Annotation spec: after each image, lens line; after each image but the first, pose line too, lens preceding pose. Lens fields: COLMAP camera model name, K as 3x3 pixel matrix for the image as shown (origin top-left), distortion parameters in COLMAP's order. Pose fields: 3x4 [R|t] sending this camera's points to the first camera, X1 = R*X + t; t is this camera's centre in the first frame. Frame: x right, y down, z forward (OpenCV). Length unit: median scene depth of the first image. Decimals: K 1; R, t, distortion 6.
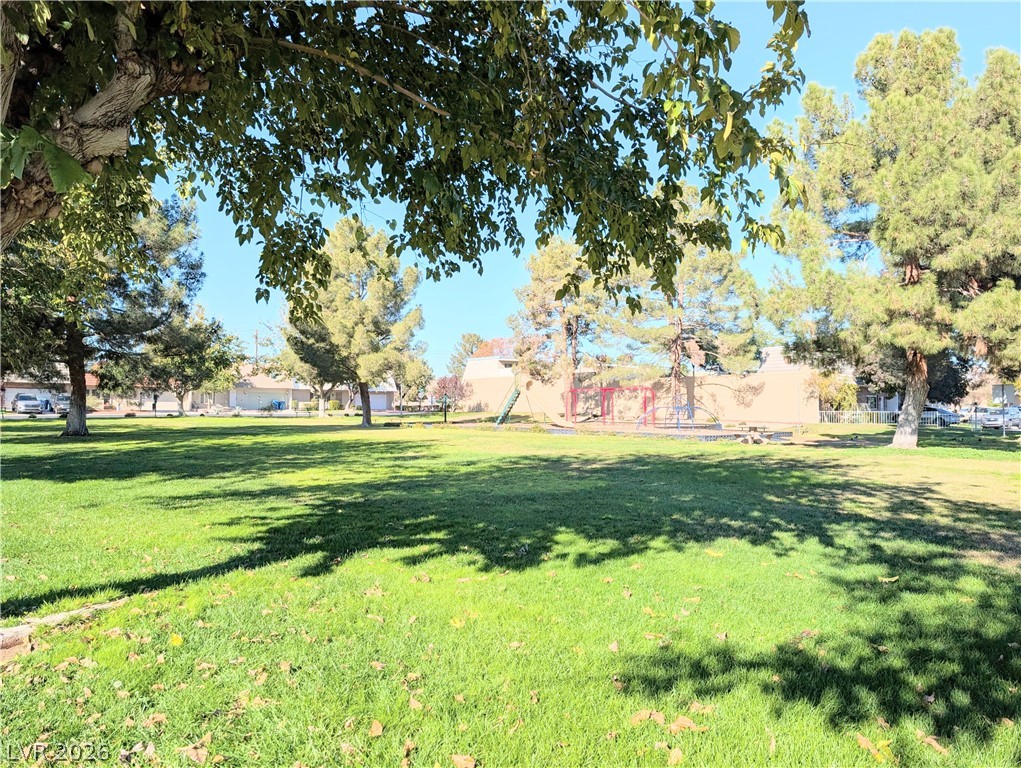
lens RADIAL K [[714.1, 0, 510.8], [0, 714.1, 386.0], [0, 0, 1]] dist [-0.000319, -0.000013]
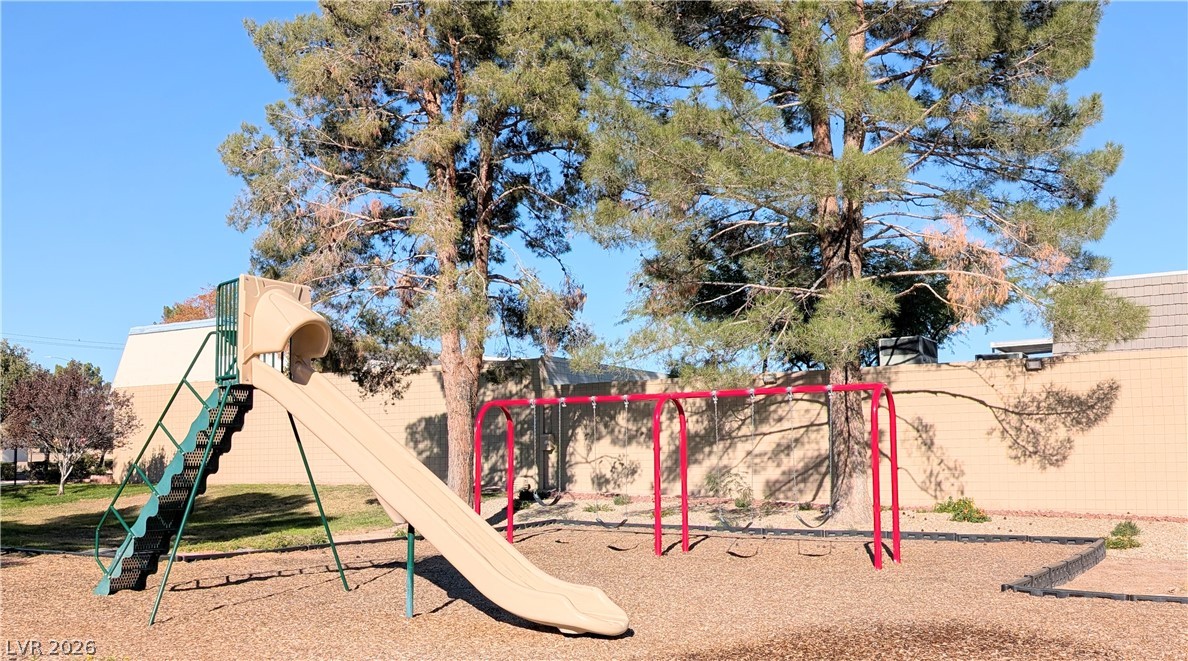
lens RADIAL K [[841.2, 0, 595.5], [0, 841.2, 332.2], [0, 0, 1]] dist [-0.006031, -0.002352]
pose [[0.942027, 0.047511, 0.332156, 0.022036], [-0.005644, 0.992028, -0.125891, 0.017875], [-0.335489, 0.116718, 0.934785, 0.656832]]
